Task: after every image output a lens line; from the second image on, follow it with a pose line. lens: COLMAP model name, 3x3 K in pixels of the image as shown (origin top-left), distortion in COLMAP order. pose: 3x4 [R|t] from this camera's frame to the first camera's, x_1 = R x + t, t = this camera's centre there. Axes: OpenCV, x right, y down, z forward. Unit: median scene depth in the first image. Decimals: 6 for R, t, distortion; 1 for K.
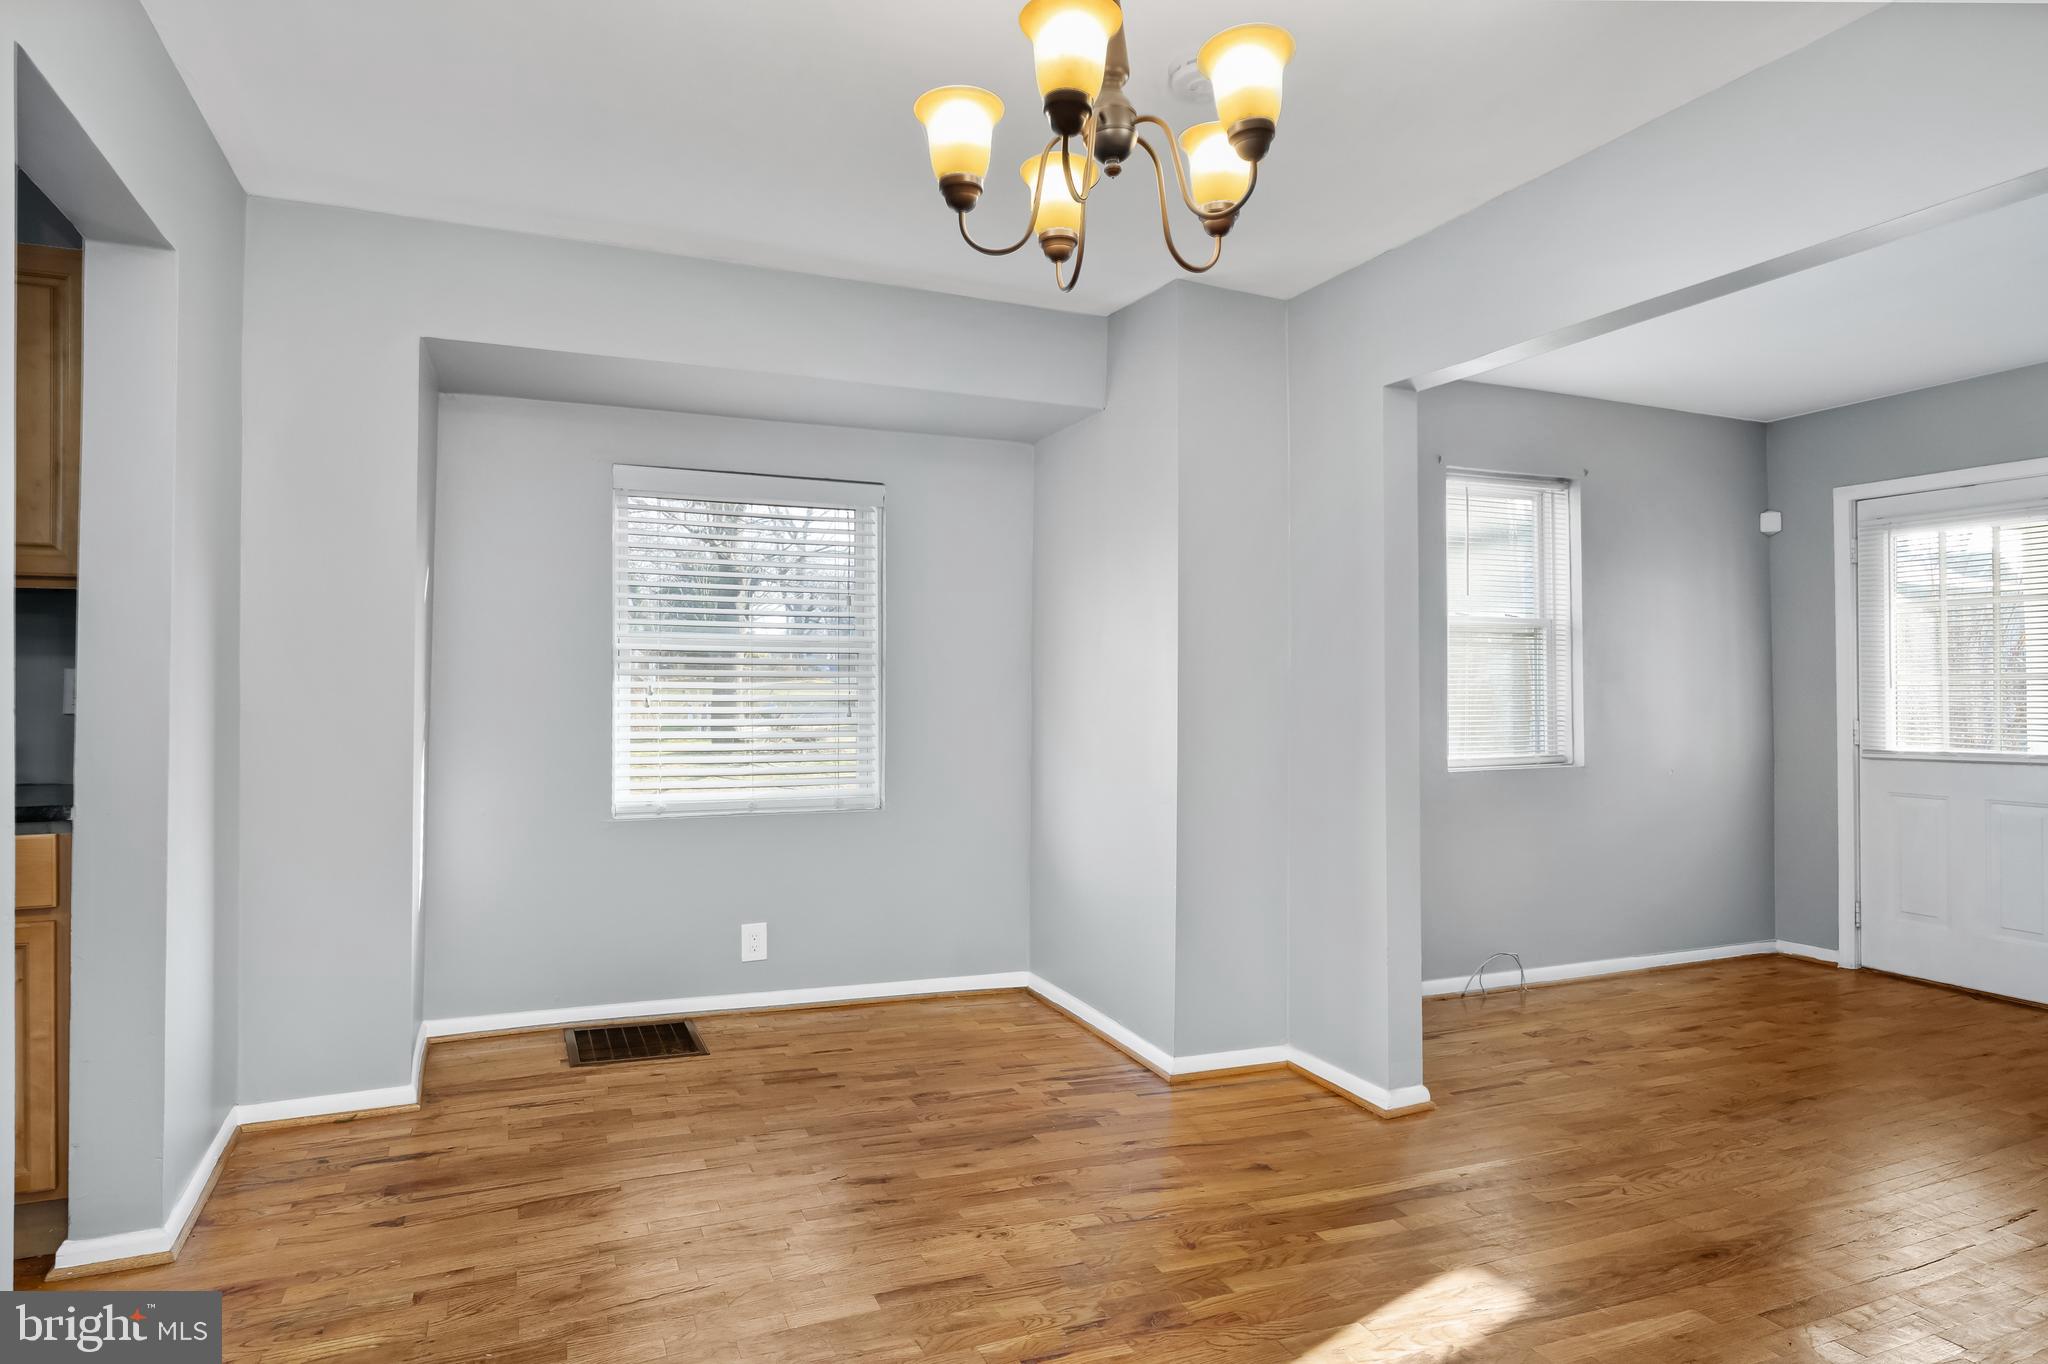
lens RADIAL K [[1152.4, 0, 963.5], [0, 1152.4, 688.3], [0, 0, 1]] dist [-0.000816, 0.000007]
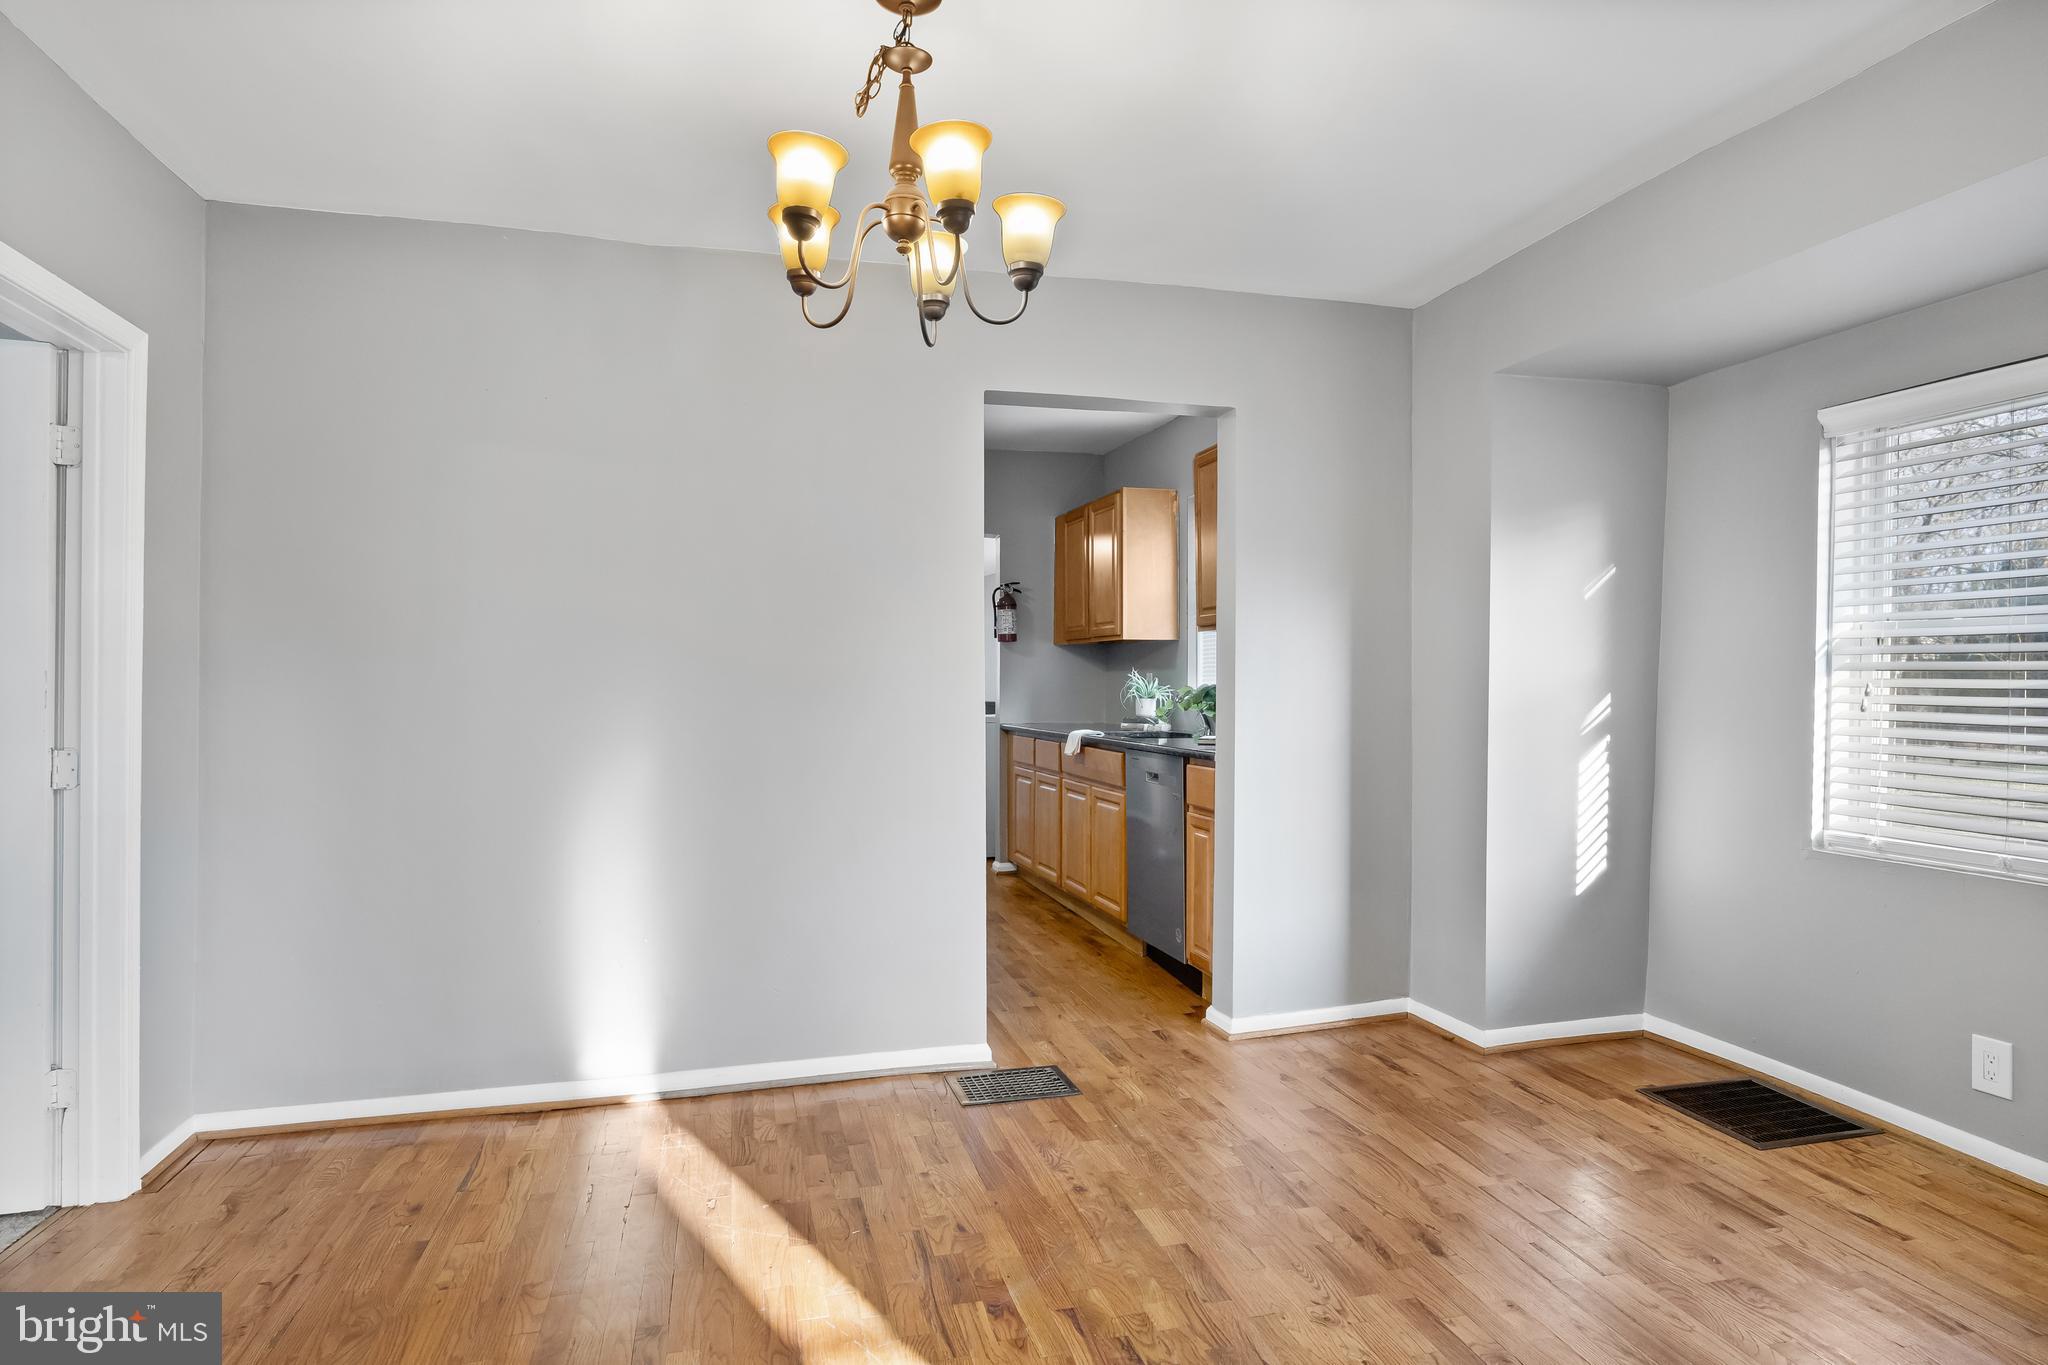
lens RADIAL K [[1185.1, 0, 1067.4], [0, 1185.1, 686.1], [0, 0, 1]] dist [-0.005712, -0.001334]
pose [[-0.101991, 0.002249, -0.994783, 0.686055], [-0.003238, 0.999991, 0.002593, -0.001088], [0.994780, 0.003485, -0.101983, 0.659090]]
